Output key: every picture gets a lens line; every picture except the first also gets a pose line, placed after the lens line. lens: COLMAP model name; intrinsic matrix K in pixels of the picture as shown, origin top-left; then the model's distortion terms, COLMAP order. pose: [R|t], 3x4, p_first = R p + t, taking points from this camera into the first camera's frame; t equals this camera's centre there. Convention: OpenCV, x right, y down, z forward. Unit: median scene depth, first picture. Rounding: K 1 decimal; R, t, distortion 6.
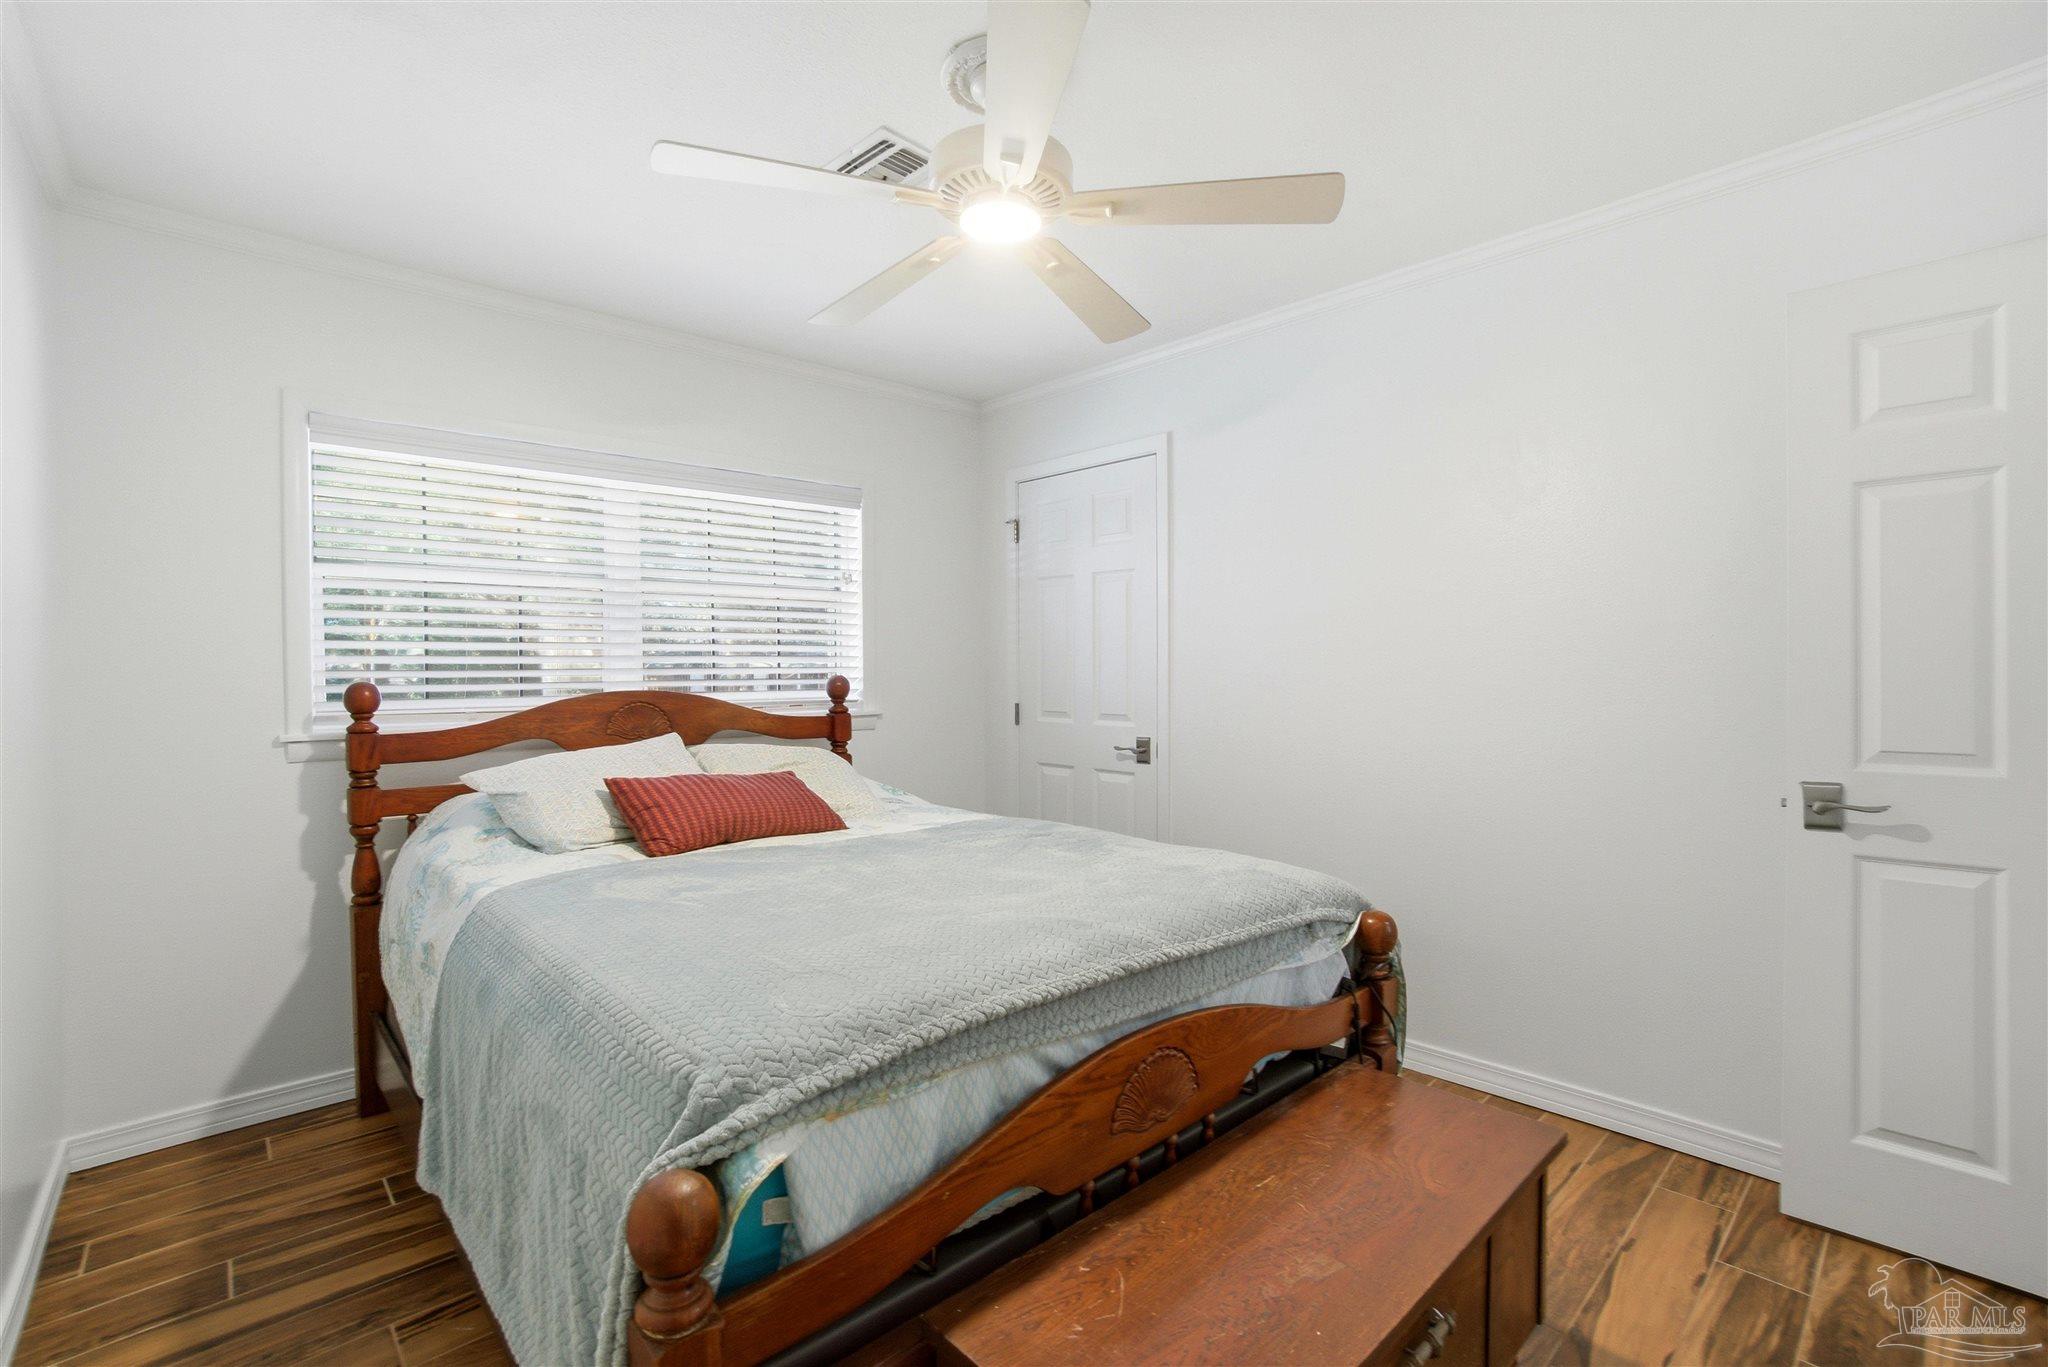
lens RADIAL K [[898.8, 0, 1023.6], [0, 898.8, 693.3], [0, 0, 1]] dist [-0.029381, 0.000421]
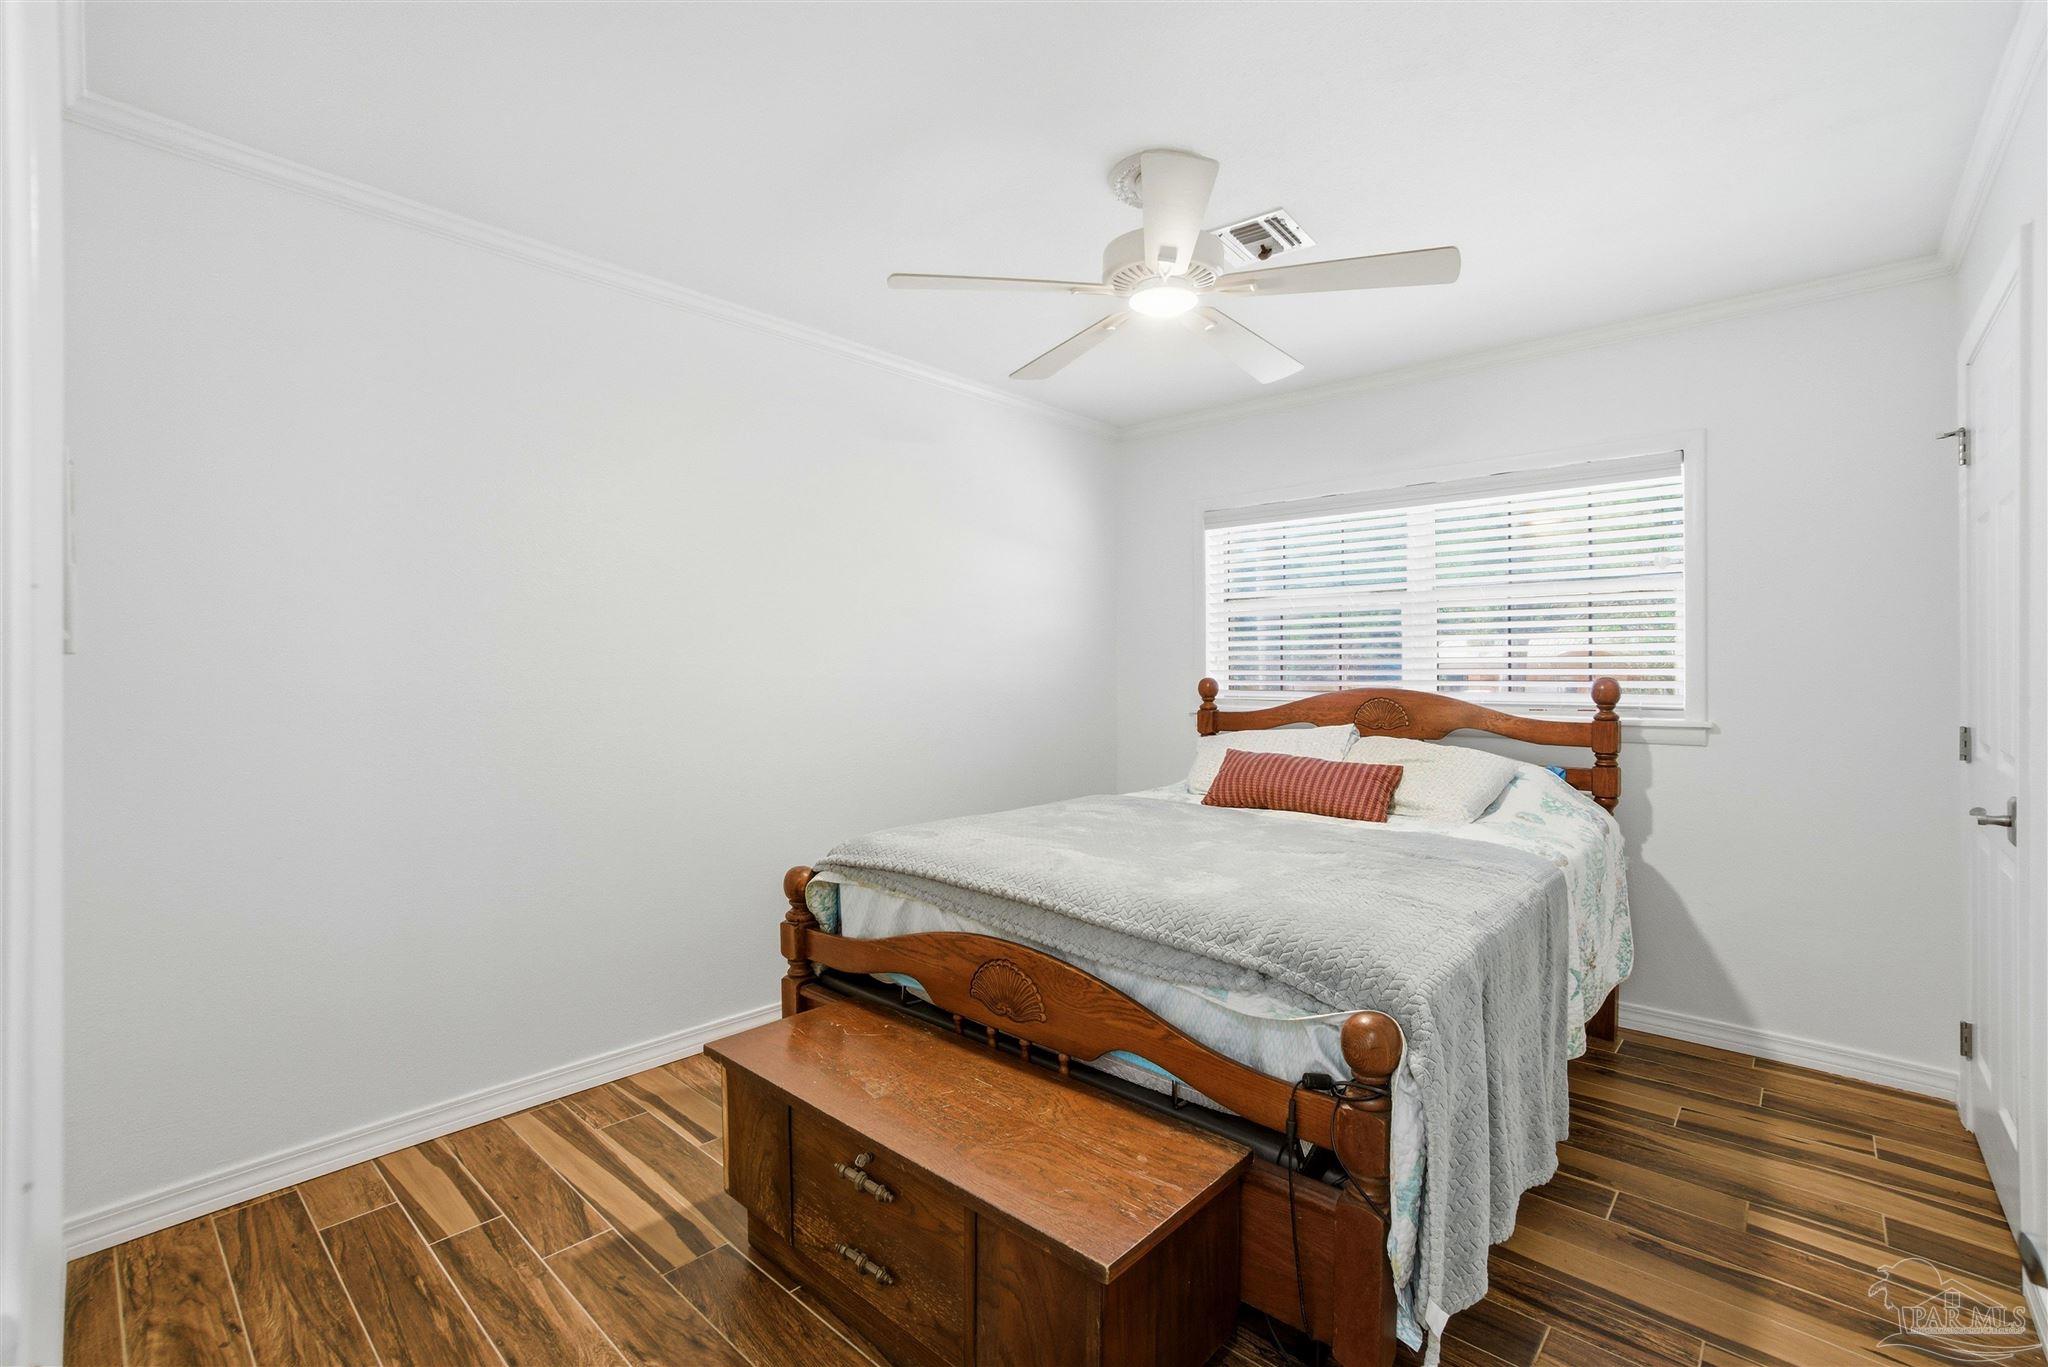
lens RADIAL K [[898.8, 0, 1024.5], [0, 898.8, 669.7], [0, 0, 1]] dist [-0.029381, 0.000421]
pose [[0.106976, 0.004166, -0.994253, 0.654172], [-0.022834, 0.999738, 0.001733, -0.018023], [0.993999, 0.022517, 0.107043, 0.380837]]
